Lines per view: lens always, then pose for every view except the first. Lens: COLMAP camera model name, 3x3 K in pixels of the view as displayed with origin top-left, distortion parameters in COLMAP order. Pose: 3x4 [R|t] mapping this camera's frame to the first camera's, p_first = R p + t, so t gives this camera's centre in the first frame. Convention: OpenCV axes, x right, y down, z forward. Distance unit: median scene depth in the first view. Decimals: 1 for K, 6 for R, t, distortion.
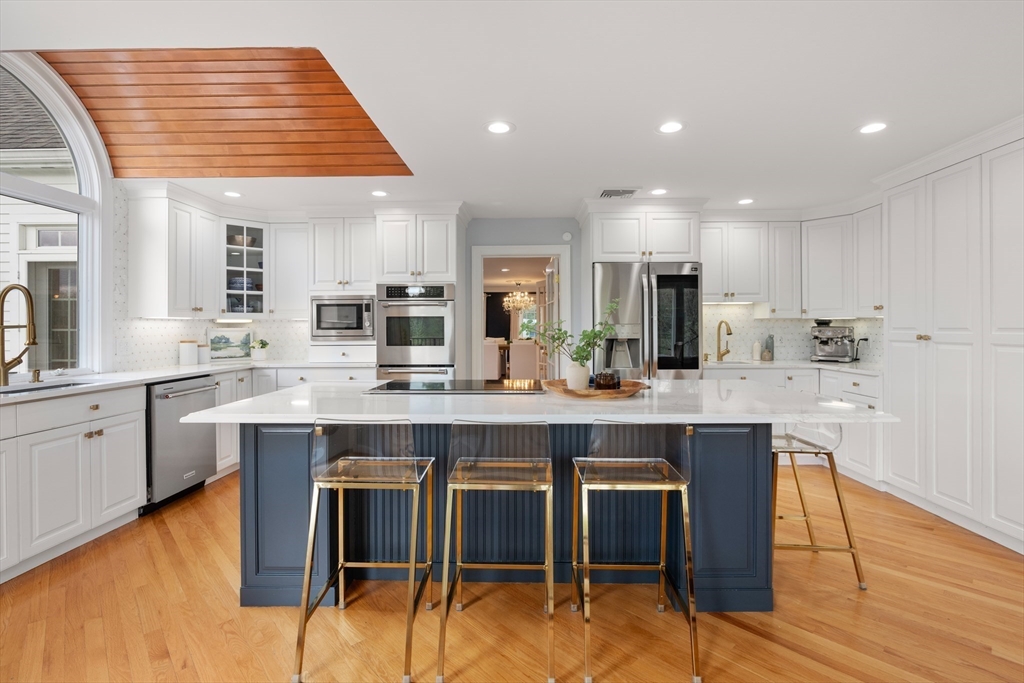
lens RADIAL K [[478.6, 0, 525.9], [0, 478.6, 327.8], [0, 0, 1]] dist [-0.017737, 0.001951]
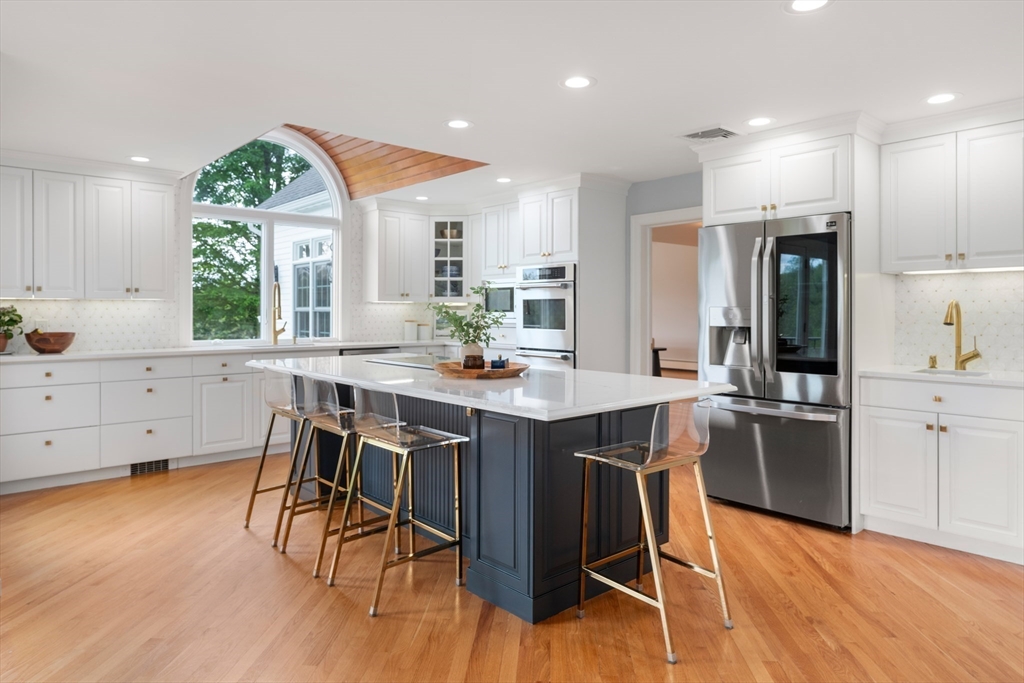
lens RADIAL K [[644.3, 0, 506.1], [0, 644.3, 316.3], [0, 0, 1]] dist [0.008594, 0.000765]
pose [[0.670590, 0.010912, -0.741748, 0.674791], [-0.002545, 0.999920, 0.012410, -0.004427], [0.741824, -0.006435, 0.670564, 0.061769]]
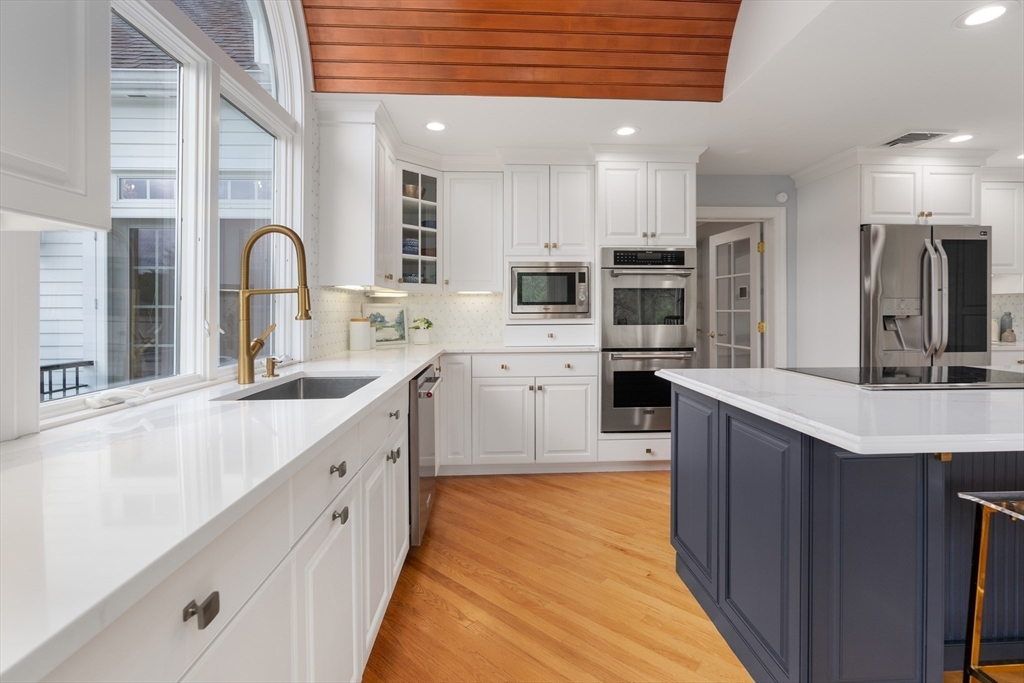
lens RADIAL K [[478.6, 0, 511.8], [0, 478.6, 314.5], [0, 0, 1]] dist [-0.017737, 0.001951]
pose [[0.998091, 0.000008, 0.061764, -0.501514], [-0.000245, 0.999993, 0.003825, 0.016854], [-0.061764, -0.003833, 0.998083, 0.206943]]
